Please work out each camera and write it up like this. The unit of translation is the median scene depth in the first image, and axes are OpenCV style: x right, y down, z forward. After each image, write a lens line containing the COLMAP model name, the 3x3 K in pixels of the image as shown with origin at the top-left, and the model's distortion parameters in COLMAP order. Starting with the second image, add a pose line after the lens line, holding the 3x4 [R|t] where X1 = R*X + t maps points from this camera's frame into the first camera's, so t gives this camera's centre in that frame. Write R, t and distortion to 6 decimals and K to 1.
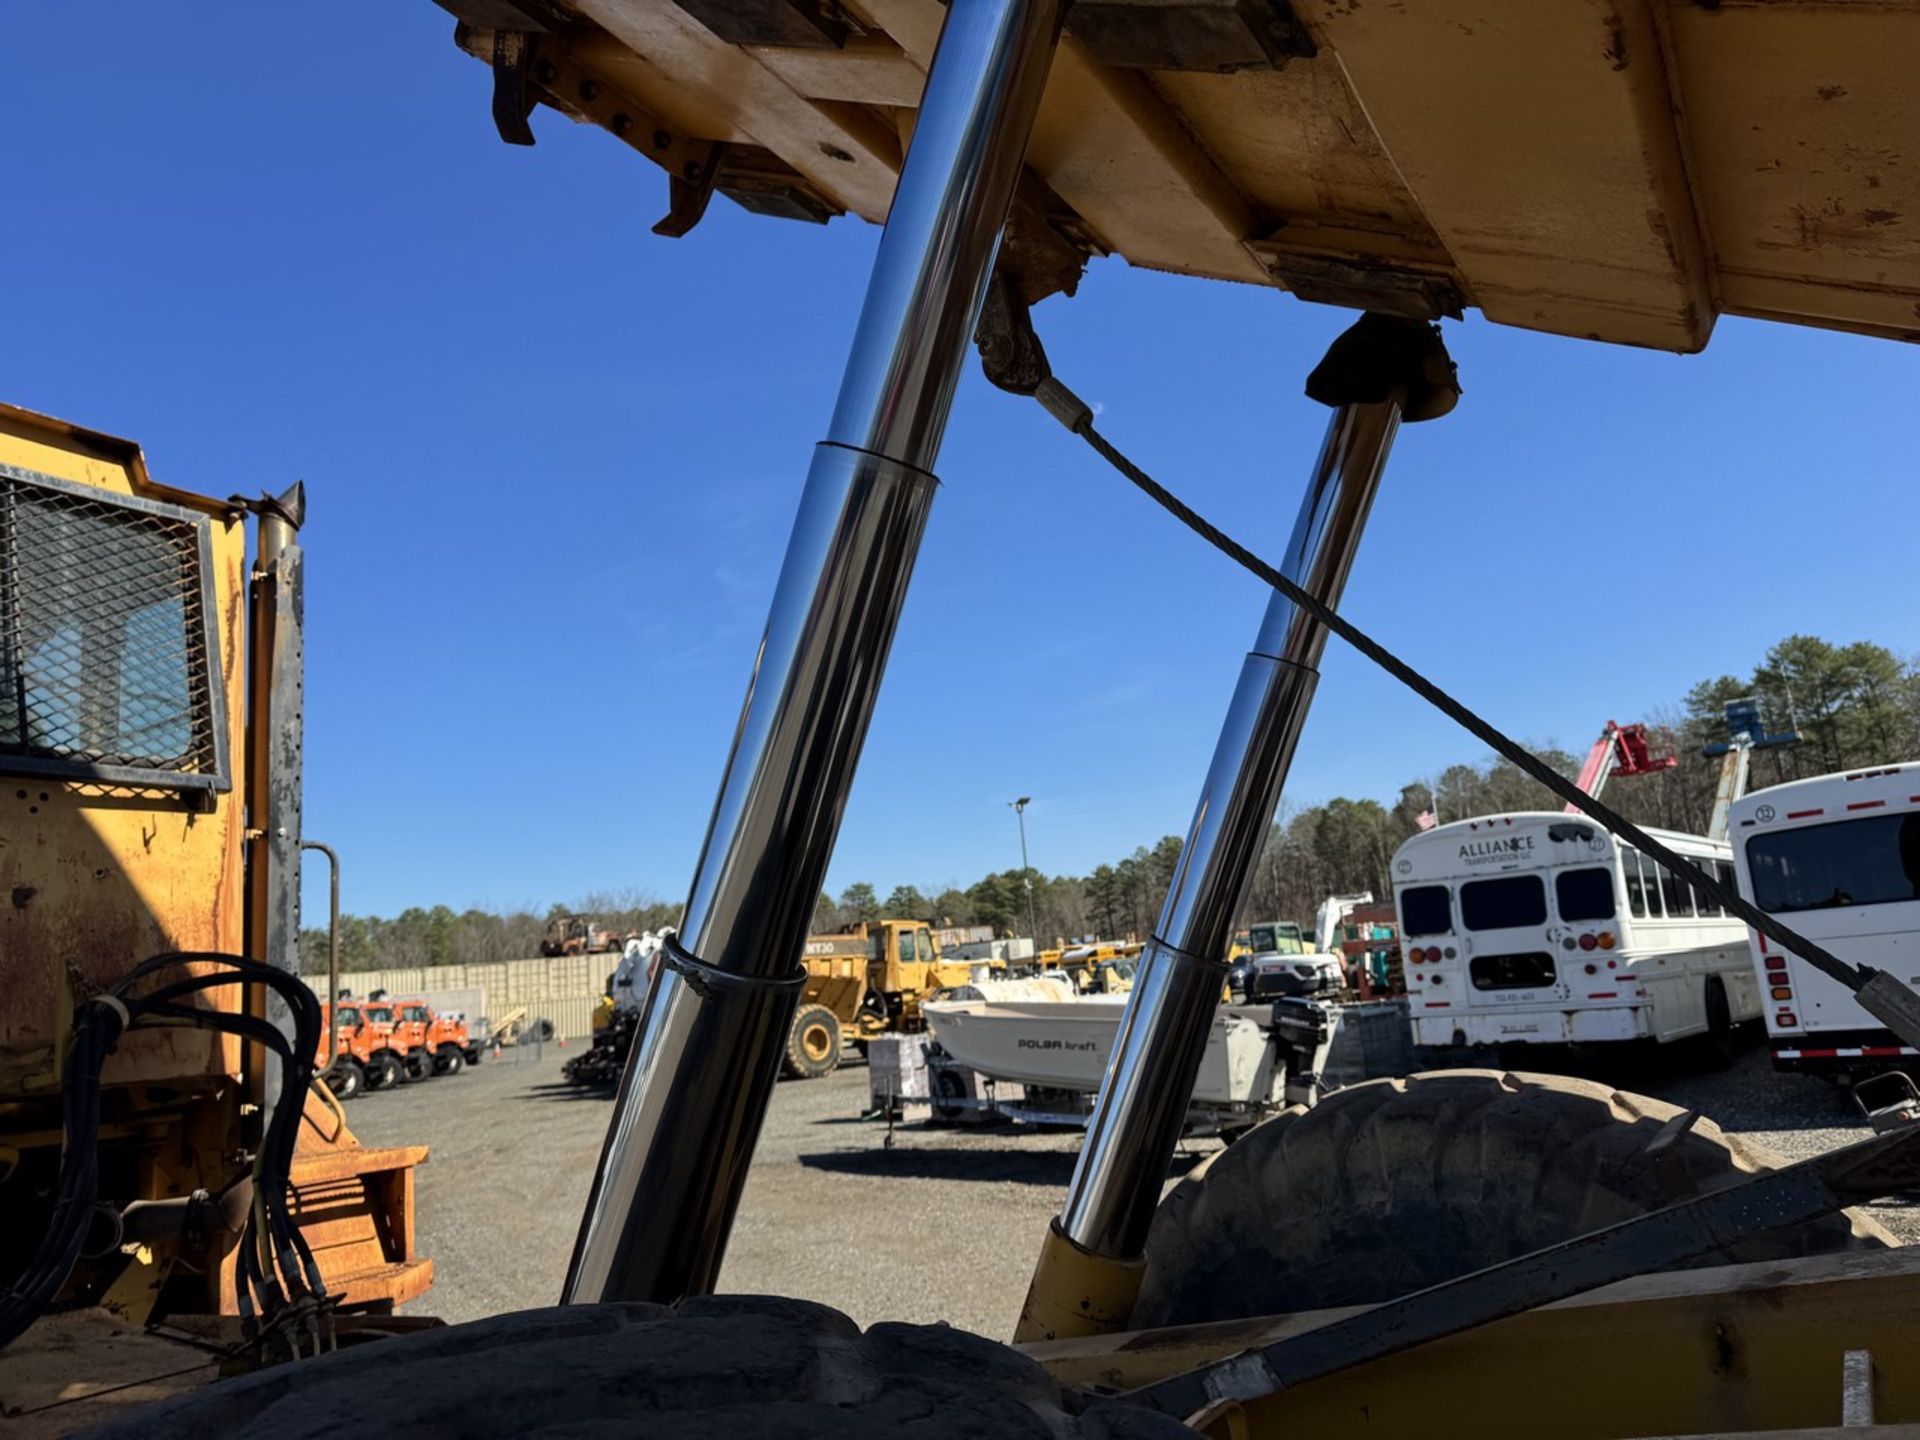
lens RADIAL K [[1336.4, 0, 961.4], [0, 1336.4, 729.8], [0, 0, 1]] dist [0.113554, -0.167446]
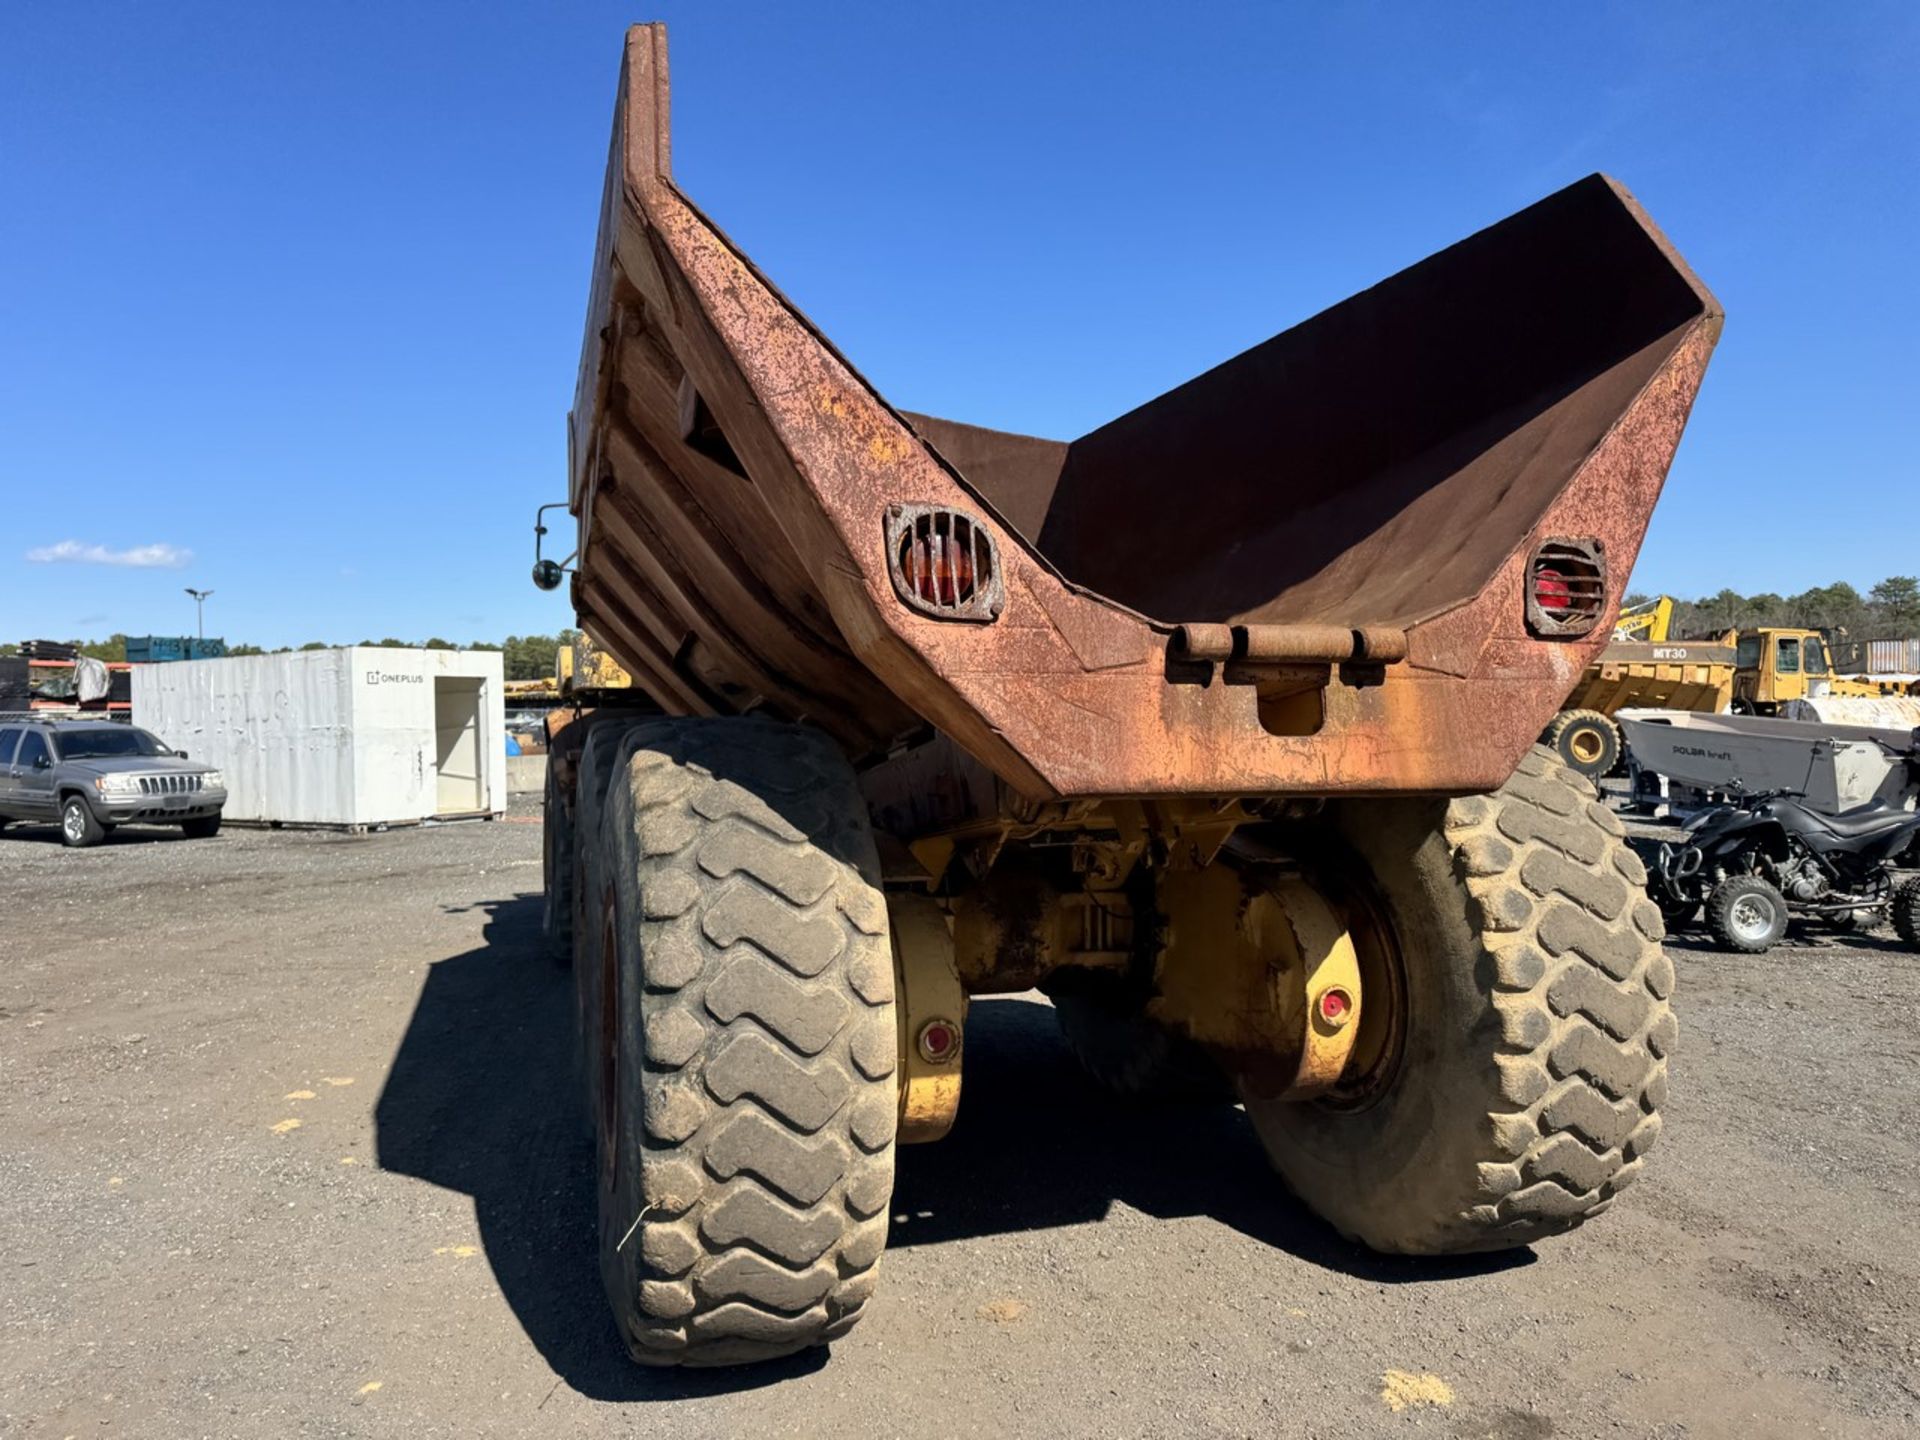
lens RADIAL K [[1325.4, 0, 974.1], [0, 1325.4, 727.9], [0, 0, 1]] dist [0.152912, -0.266424]
pose [[0.768324, 0.082419, -0.634732, 0.139567], [0.064445, 0.976674, 0.204828, -0.021897], [0.636808, -0.198280, 0.745091, -0.086069]]
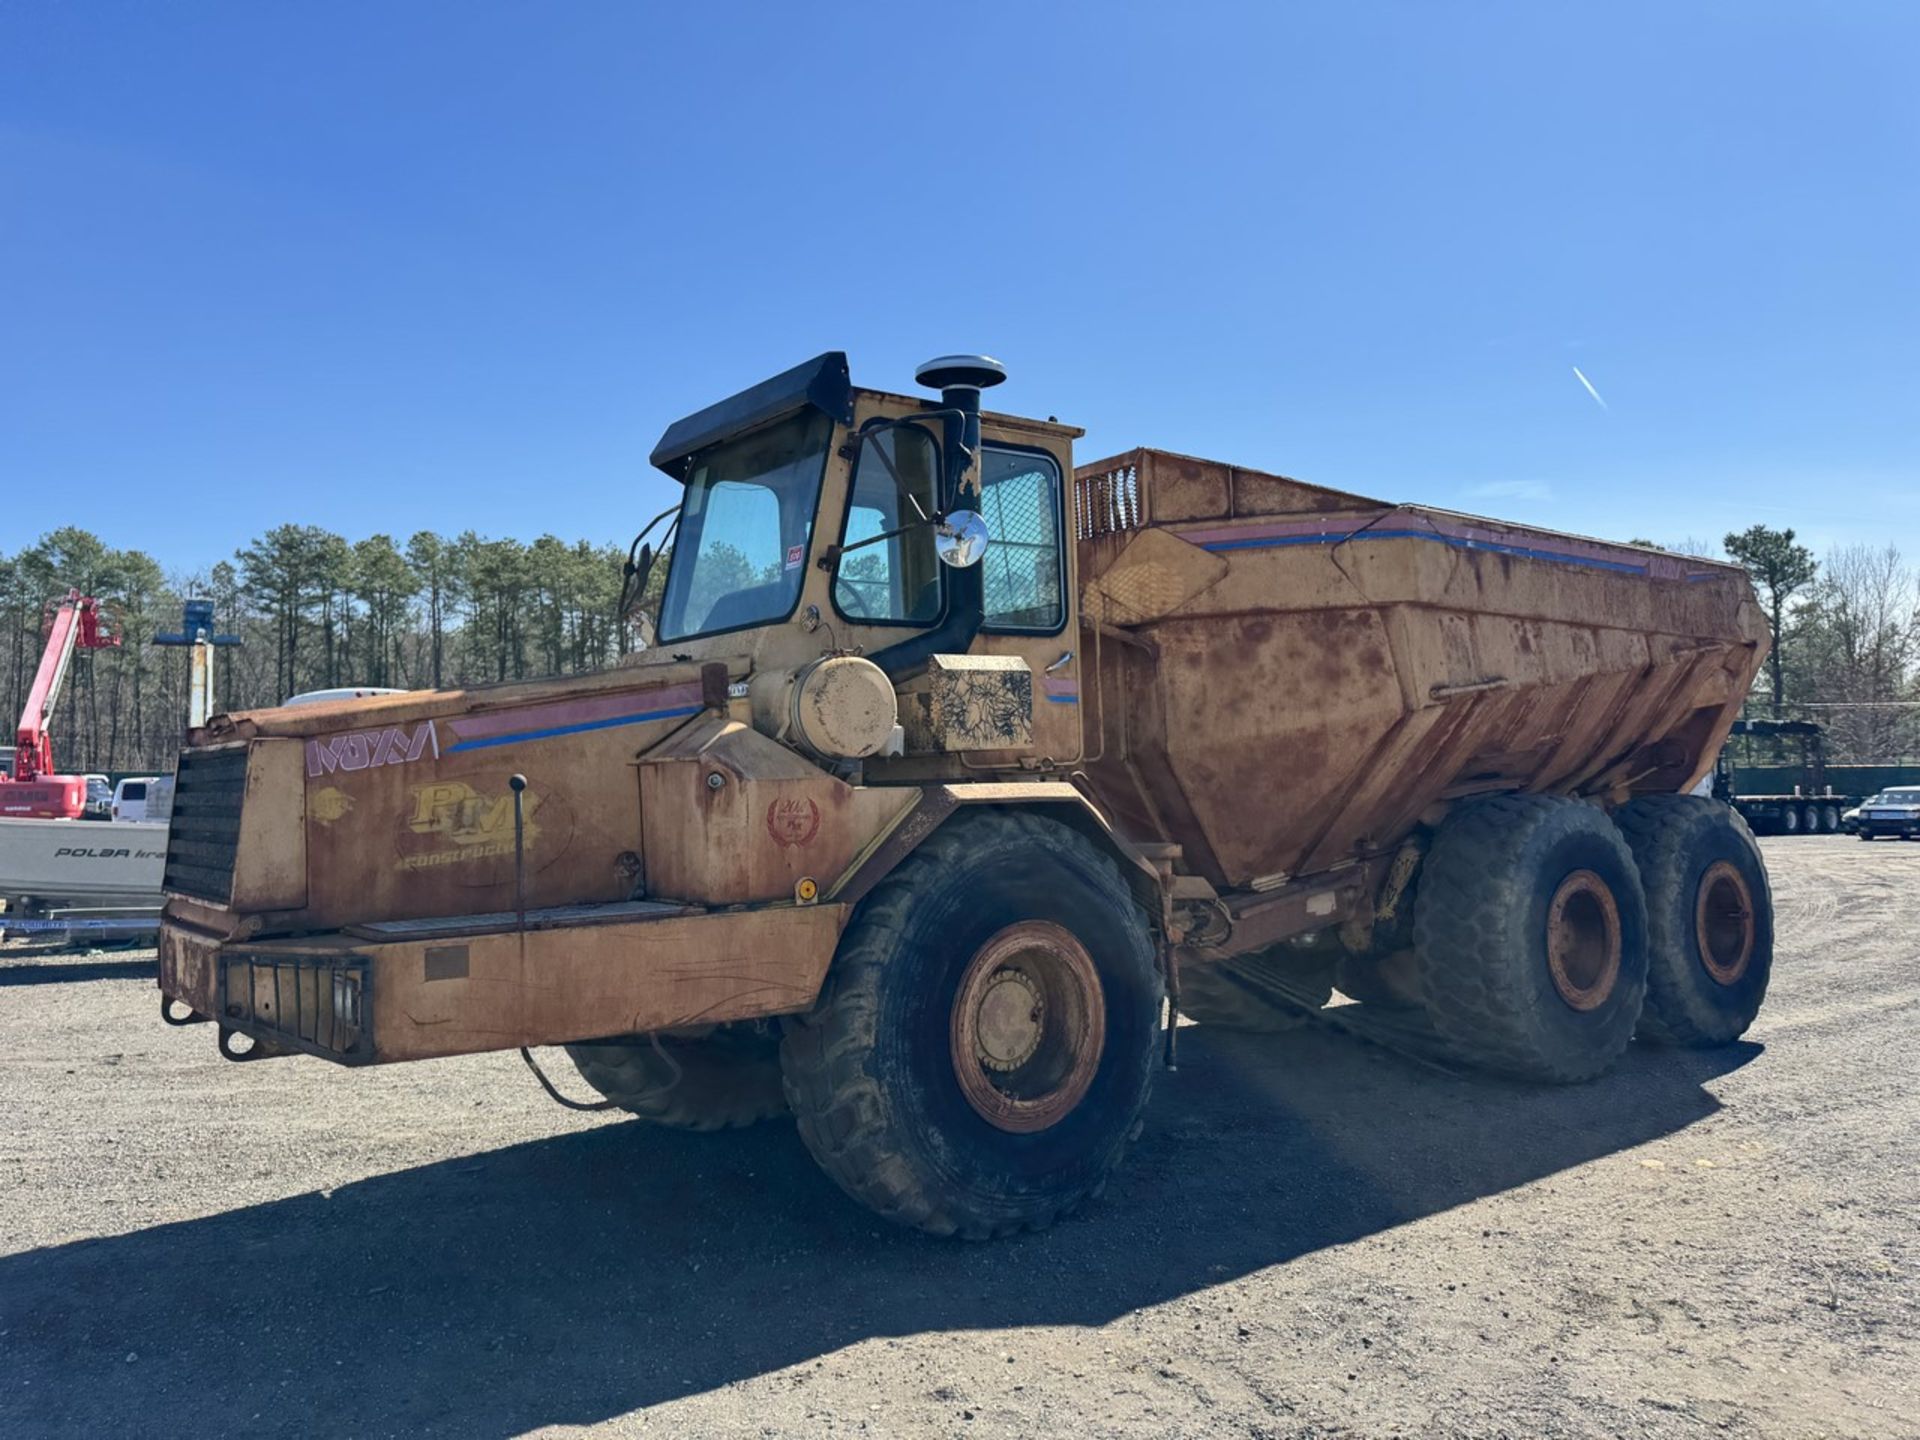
lens RADIAL K [[1332.3, 0, 973.2], [0, 1332.3, 715.4], [0, 0, 1]] dist [0.175090, -0.286162]
pose [[0.337470, 0.136173, 0.931435, -0.308916], [-0.194694, 0.978183, -0.072468, 0.037953], [-0.920982, -0.156889, 0.356619, 0.032226]]
